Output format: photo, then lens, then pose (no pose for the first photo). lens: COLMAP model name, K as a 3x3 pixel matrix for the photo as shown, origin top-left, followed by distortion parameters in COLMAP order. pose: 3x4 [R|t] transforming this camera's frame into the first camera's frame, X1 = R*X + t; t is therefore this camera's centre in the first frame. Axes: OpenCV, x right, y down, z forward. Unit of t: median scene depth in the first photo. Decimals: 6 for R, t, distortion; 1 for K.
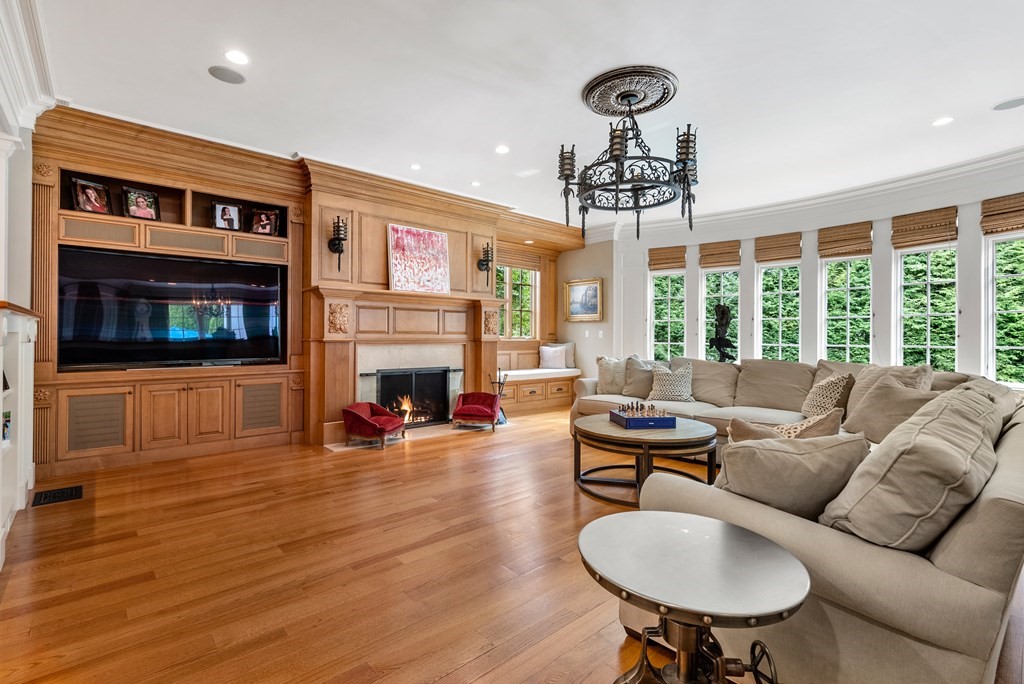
lens RADIAL K [[471.8, 0, 509.4], [0, 471.8, 332.6], [0, 0, 1]] dist [-0.012685, -0.000654]
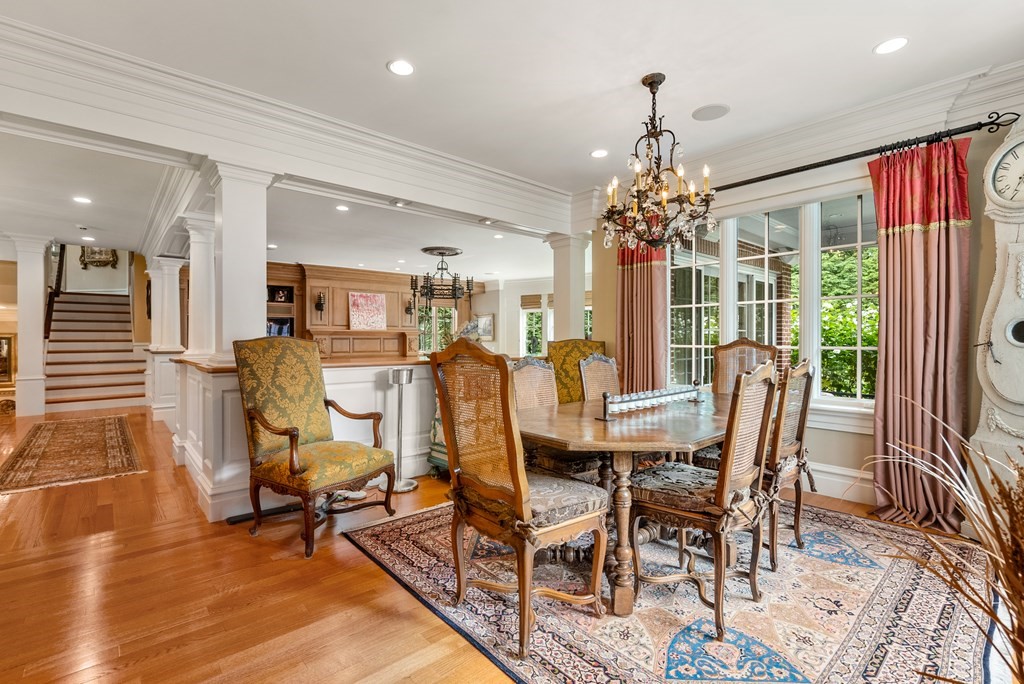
lens RADIAL K [[471.8, 0, 514.1], [0, 471.8, 337.4], [0, 0, 1]] dist [-0.012685, -0.000654]
pose [[0.999975, -0.004254, -0.005637, 0.390364], [0.004313, 0.999936, 0.010422, -0.074431], [0.005592, -0.010446, 0.999930, -0.815474]]
